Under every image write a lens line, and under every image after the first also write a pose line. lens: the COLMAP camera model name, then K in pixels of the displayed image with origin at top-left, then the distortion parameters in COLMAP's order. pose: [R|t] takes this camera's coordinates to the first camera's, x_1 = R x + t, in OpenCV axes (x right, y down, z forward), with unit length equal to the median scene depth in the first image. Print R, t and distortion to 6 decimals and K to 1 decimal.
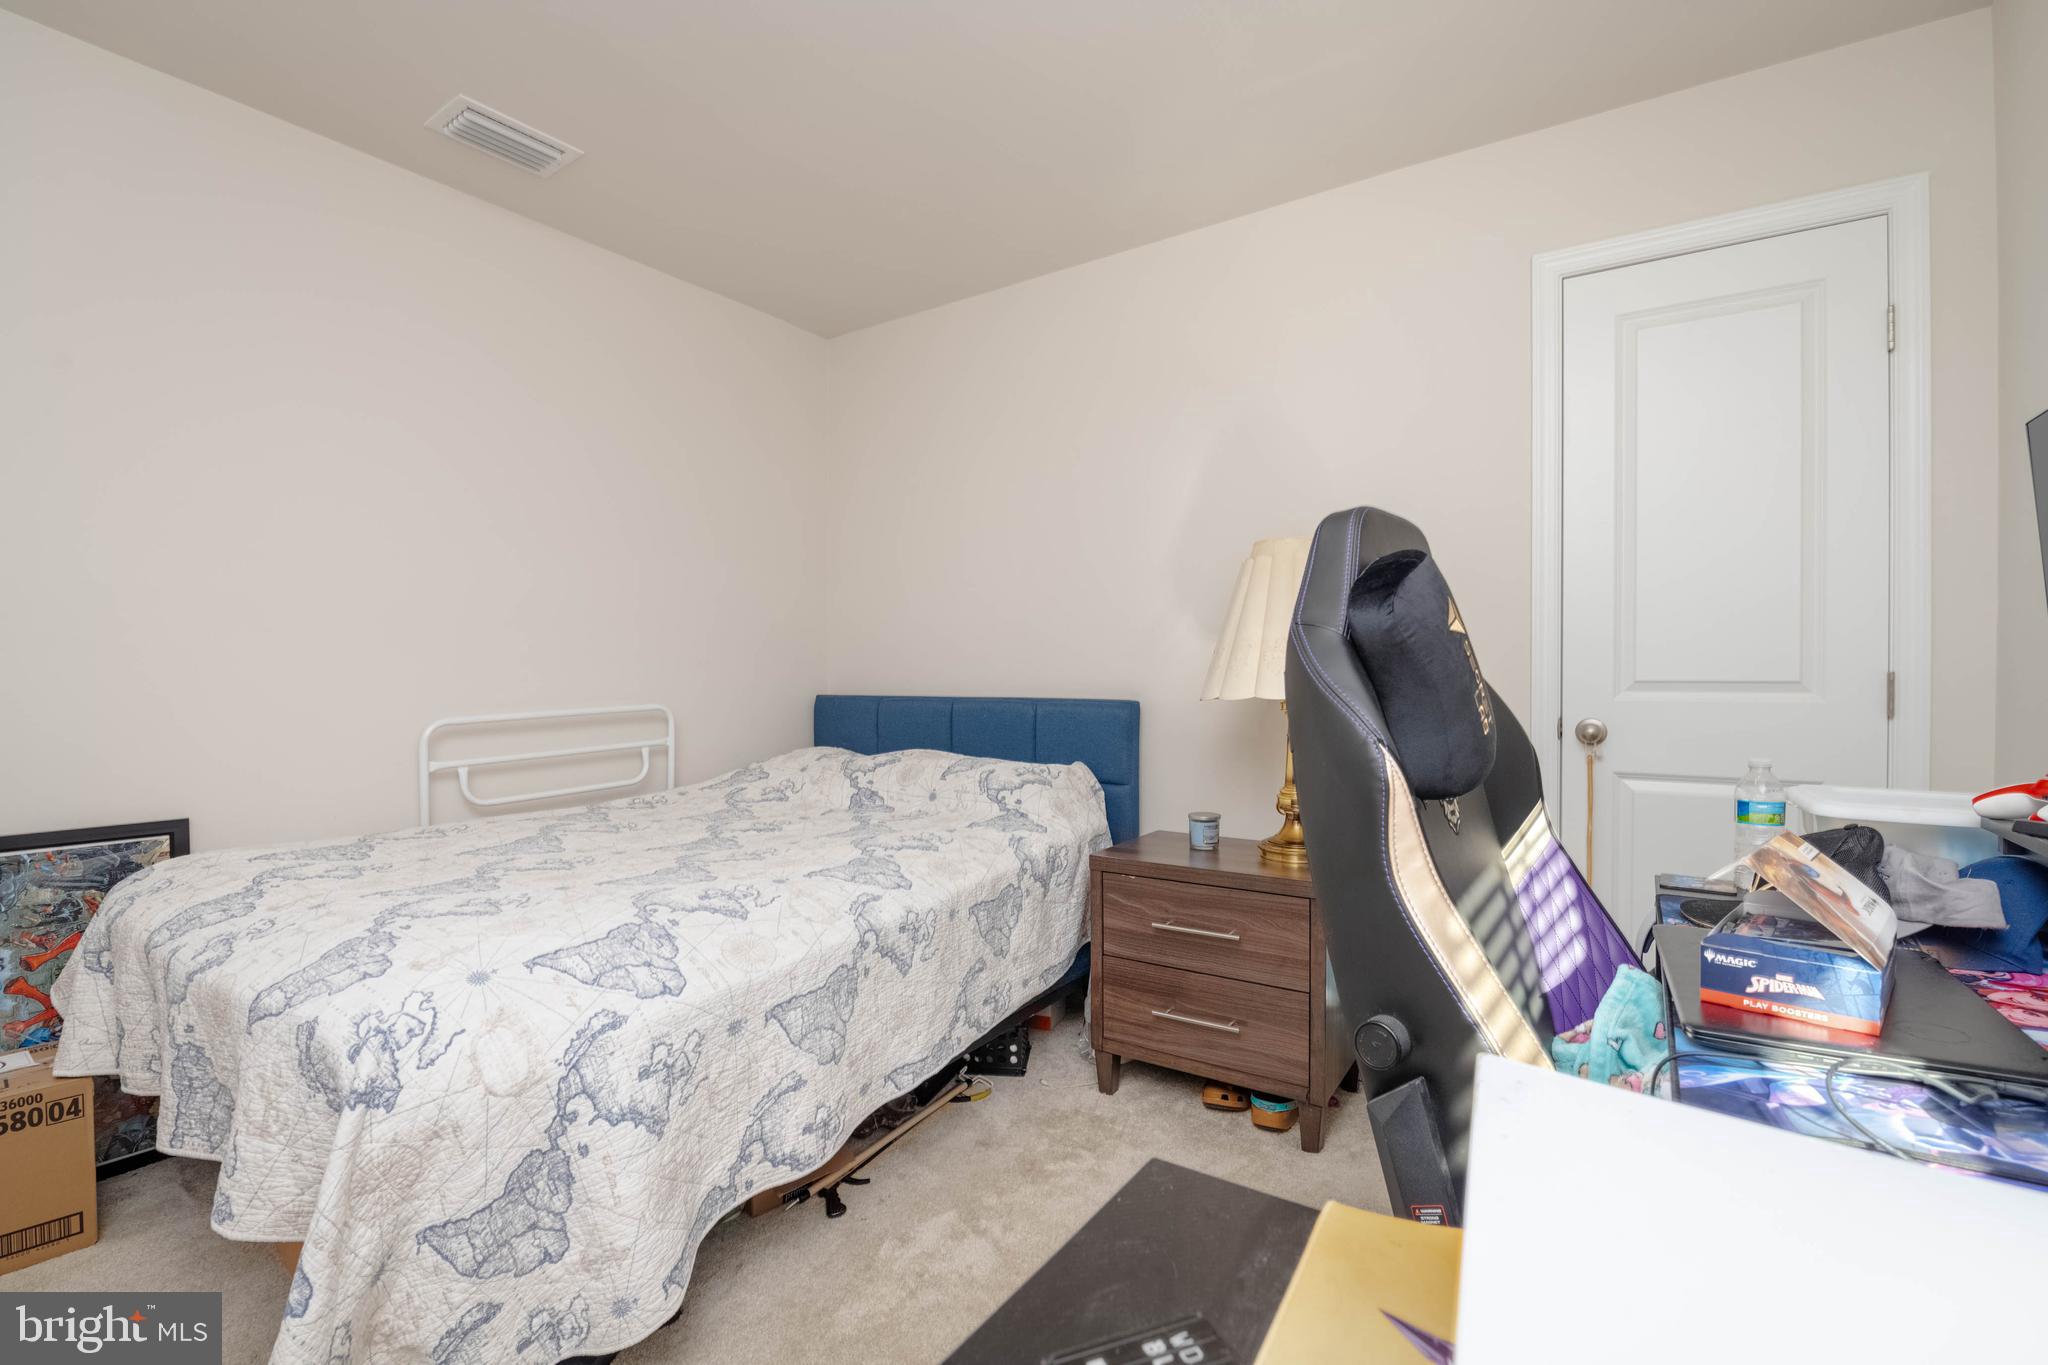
lens RADIAL K [[903.6, 0, 1028.8], [0, 903.6, 677.6], [0, 0, 1]] dist [-0.003867, -0.000219]
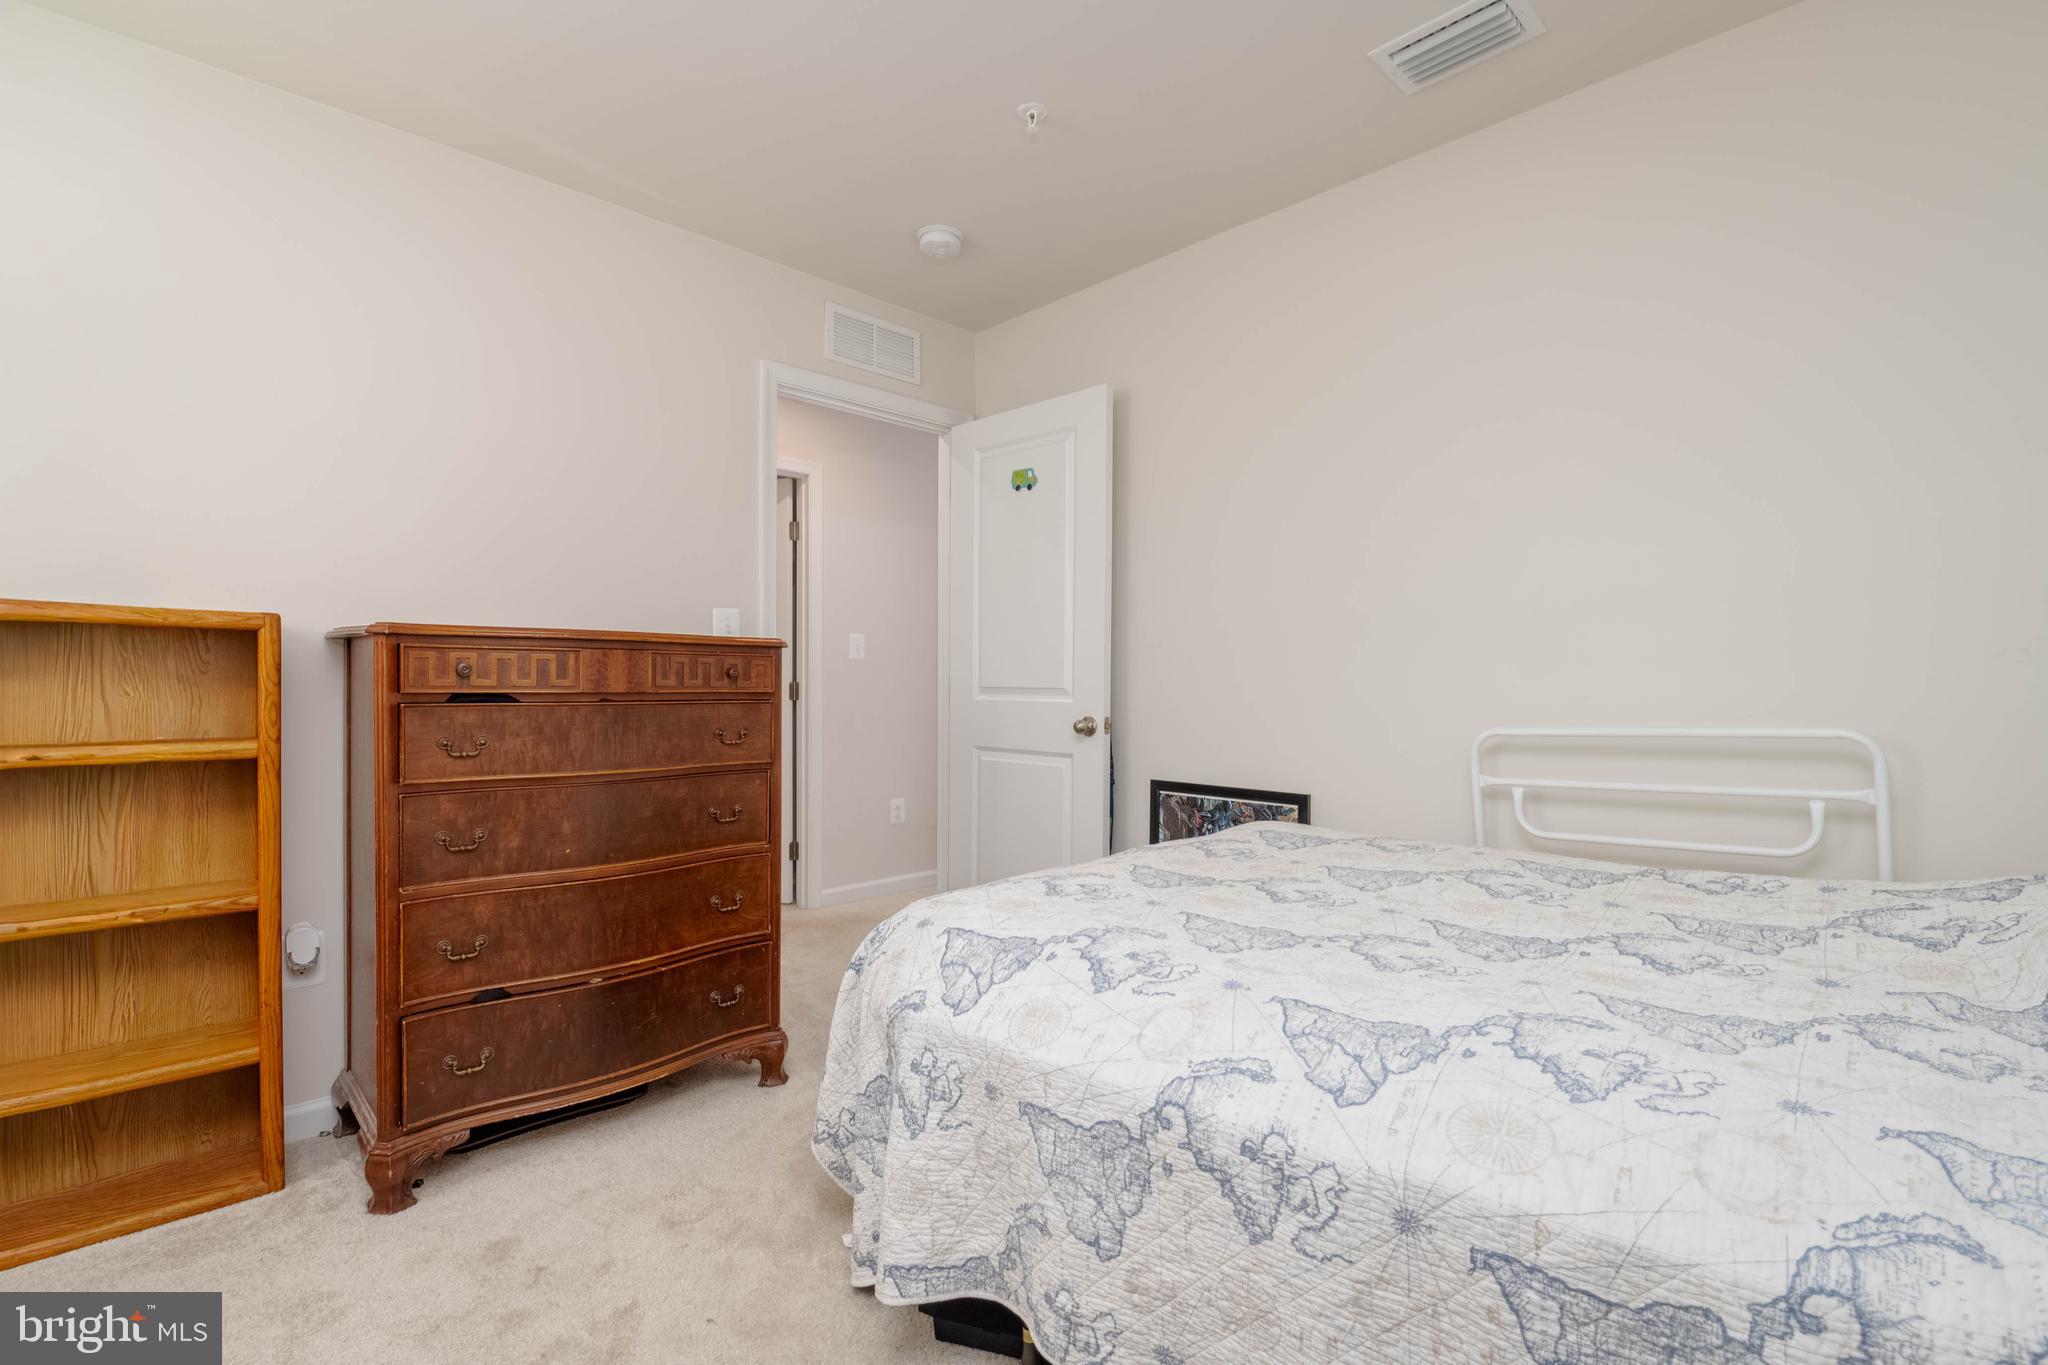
lens RADIAL K [[903.6, 0, 1028.0], [0, 903.6, 691.6], [0, 0, 1]] dist [-0.003867, -0.000219]
pose [[-0.182812, 0.013205, -0.983059, 0.401200], [-0.006255, 0.999874, 0.014594, -0.001899], [0.983128, 0.008817, -0.182706, 0.951303]]
